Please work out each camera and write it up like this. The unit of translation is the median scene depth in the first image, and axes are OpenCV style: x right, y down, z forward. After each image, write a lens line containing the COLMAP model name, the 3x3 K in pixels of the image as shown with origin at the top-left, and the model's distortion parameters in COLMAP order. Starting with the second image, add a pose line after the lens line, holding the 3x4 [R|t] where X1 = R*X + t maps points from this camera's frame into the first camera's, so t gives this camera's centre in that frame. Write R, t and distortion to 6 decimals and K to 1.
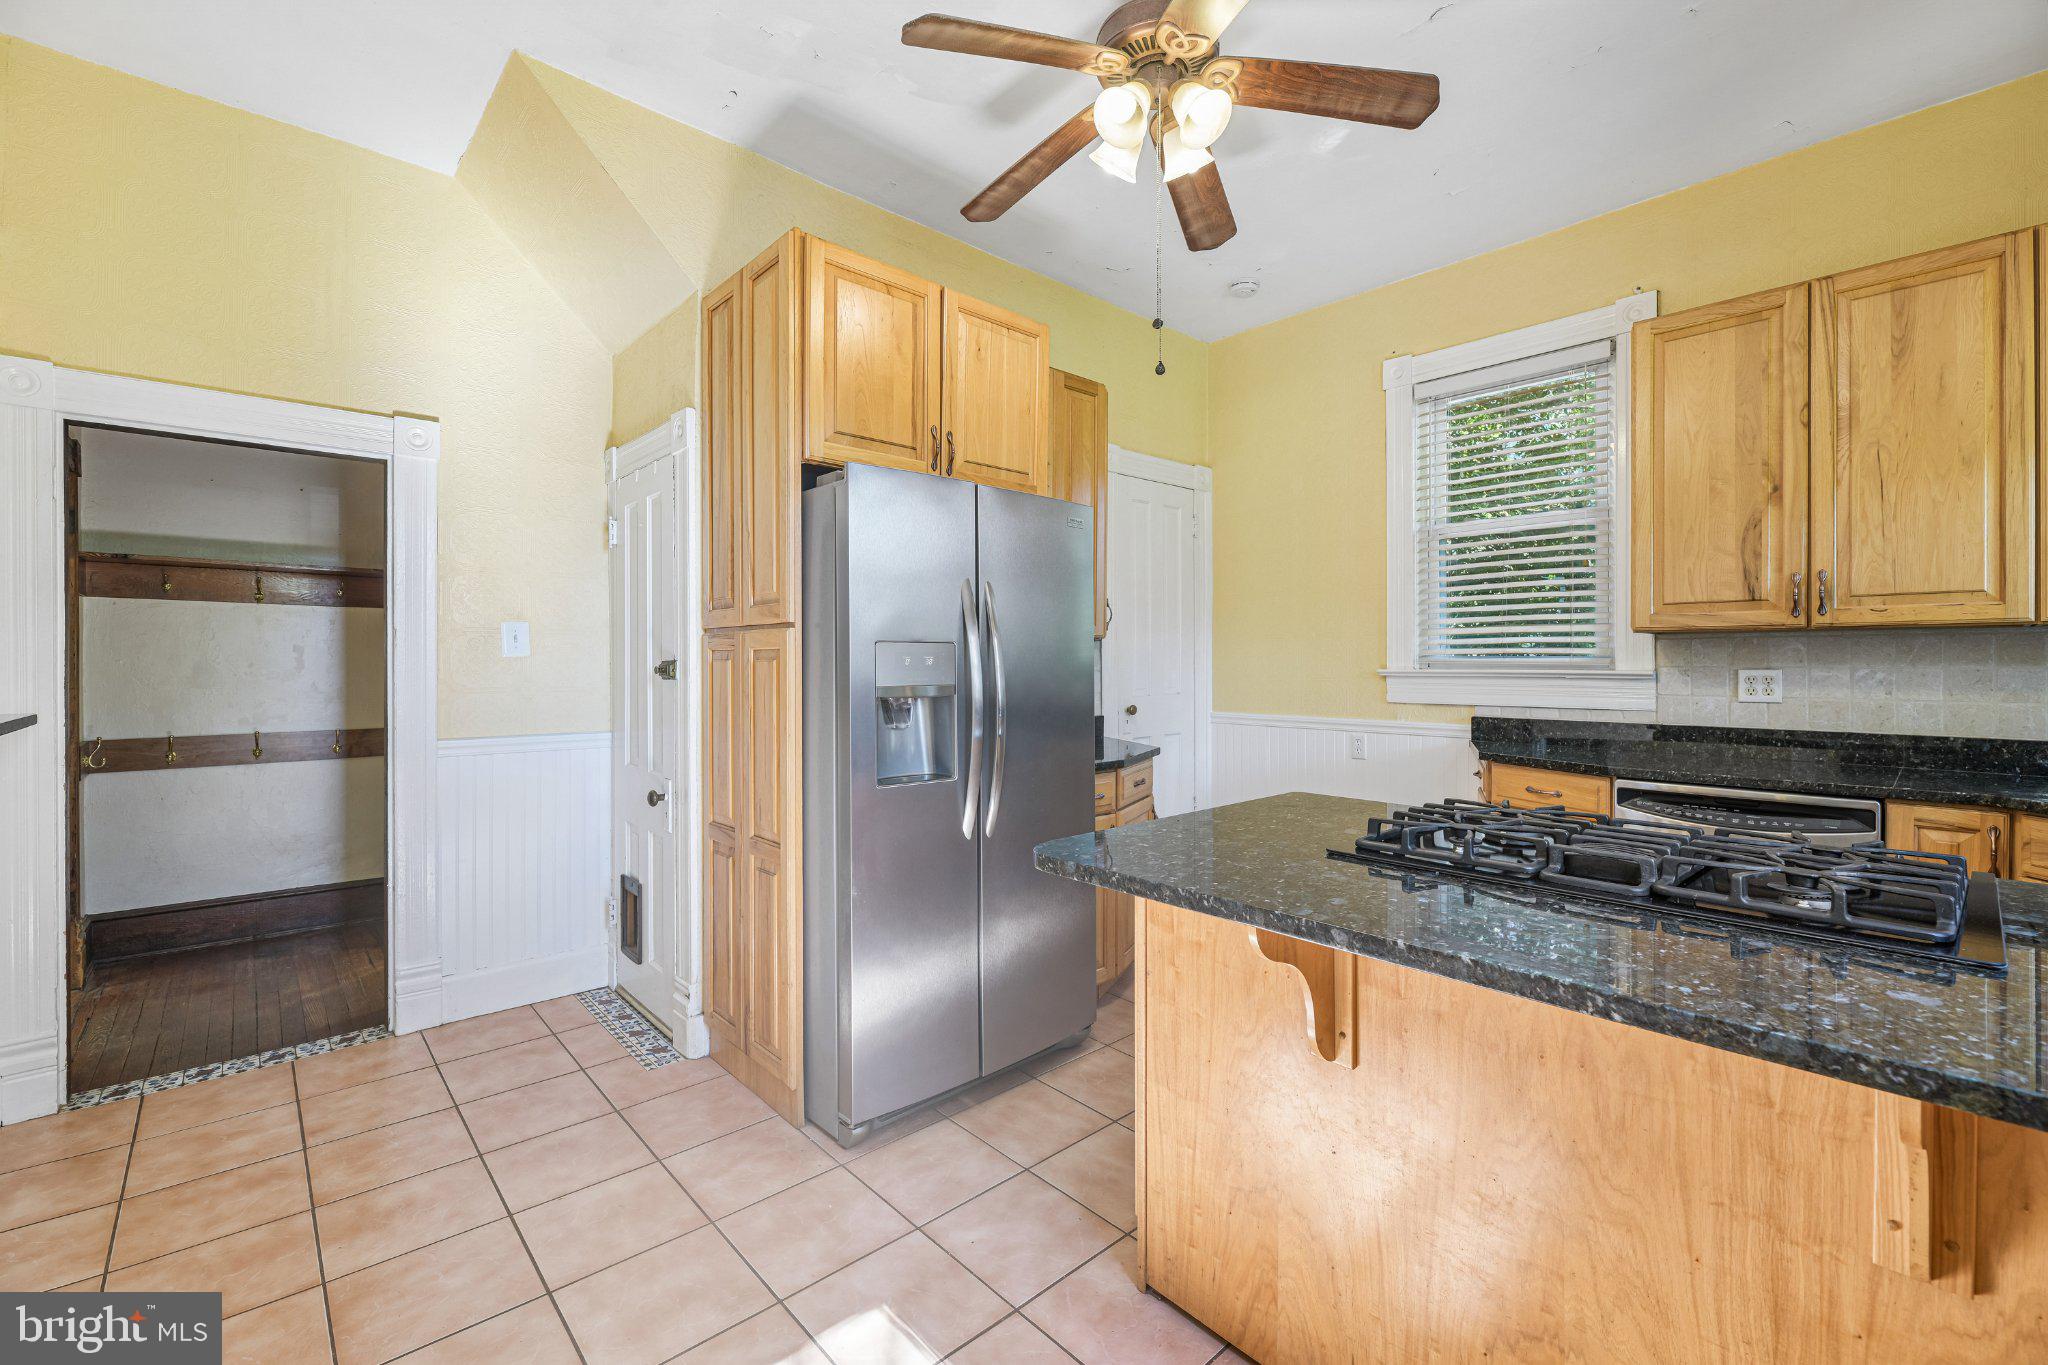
lens RADIAL K [[867.6, 0, 1019.7], [0, 867.6, 663.9], [0, 0, 1]] dist [-0.004443, -0.000191]
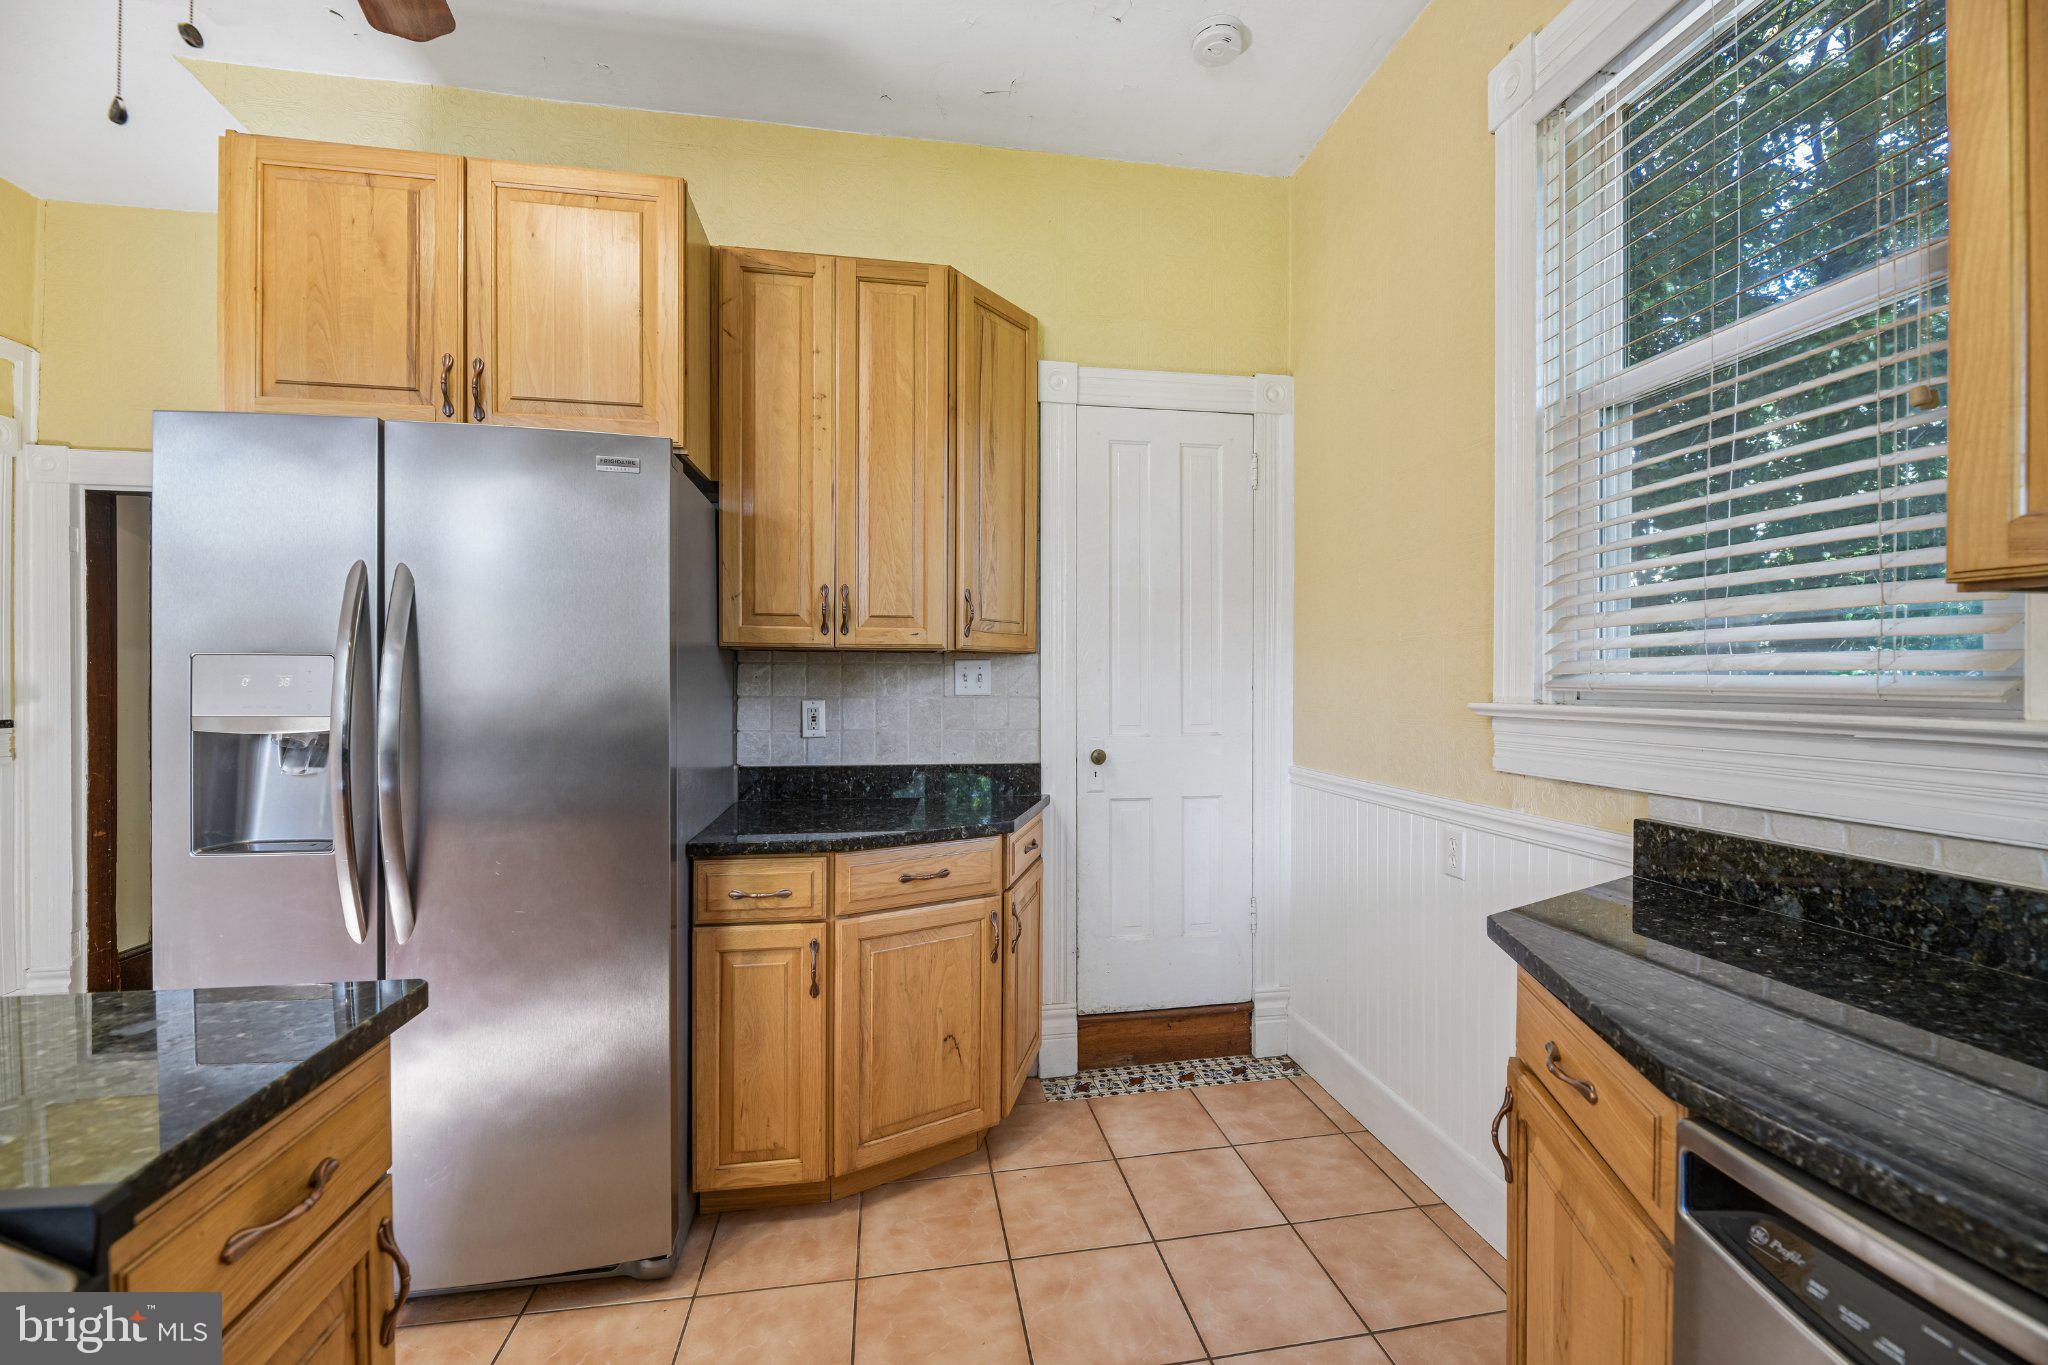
lens RADIAL K [[831.2, 0, 1026.3], [0, 831.2, 690.5], [0, 0, 1]] dist [0.002621, -0.000460]
pose [[0.841907, 0.006689, -0.539582, 0.464800], [-0.002128, 0.999957, 0.009076, -0.004591], [0.539619, -0.006493, 0.841884, 0.471835]]
